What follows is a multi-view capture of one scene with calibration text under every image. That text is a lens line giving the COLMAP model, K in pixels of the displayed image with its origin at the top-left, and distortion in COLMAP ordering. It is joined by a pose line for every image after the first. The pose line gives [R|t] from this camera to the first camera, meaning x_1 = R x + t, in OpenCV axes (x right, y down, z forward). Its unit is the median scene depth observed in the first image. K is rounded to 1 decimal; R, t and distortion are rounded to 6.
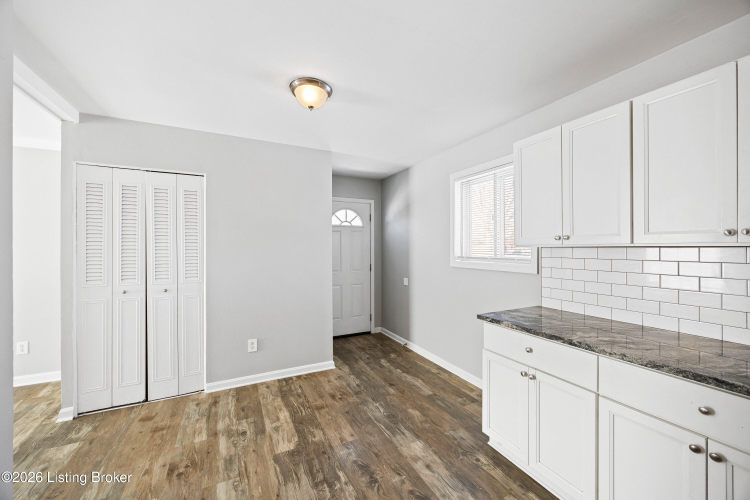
lens RADIAL K [[287.6, 0, 374.7], [0, 287.6, 247.3], [0, 0, 1]] dist [-0.002628, -0.000134]
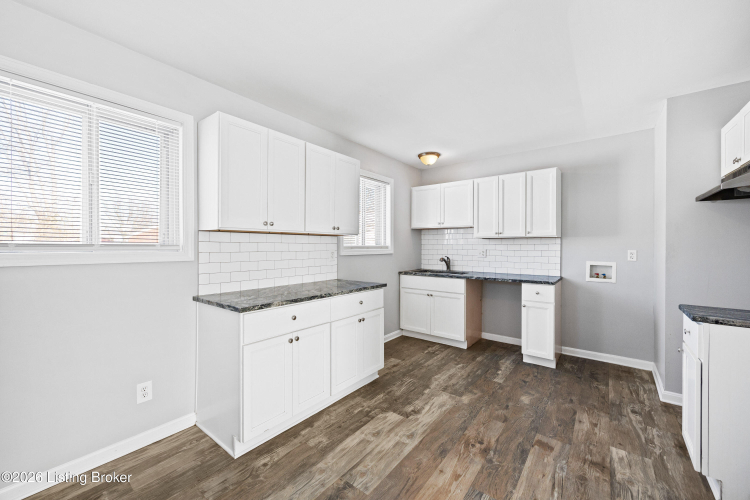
lens RADIAL K [[294.5, 0, 376.9], [0, 294.5, 248.0], [0, 0, 1]] dist [0.001412, 0.000115]
pose [[-0.431254, -0.004534, 0.902219, -0.503897], [-0.003609, 0.999988, 0.003300, 0.048003], [-0.902224, -0.001833, -0.431265, 0.878623]]
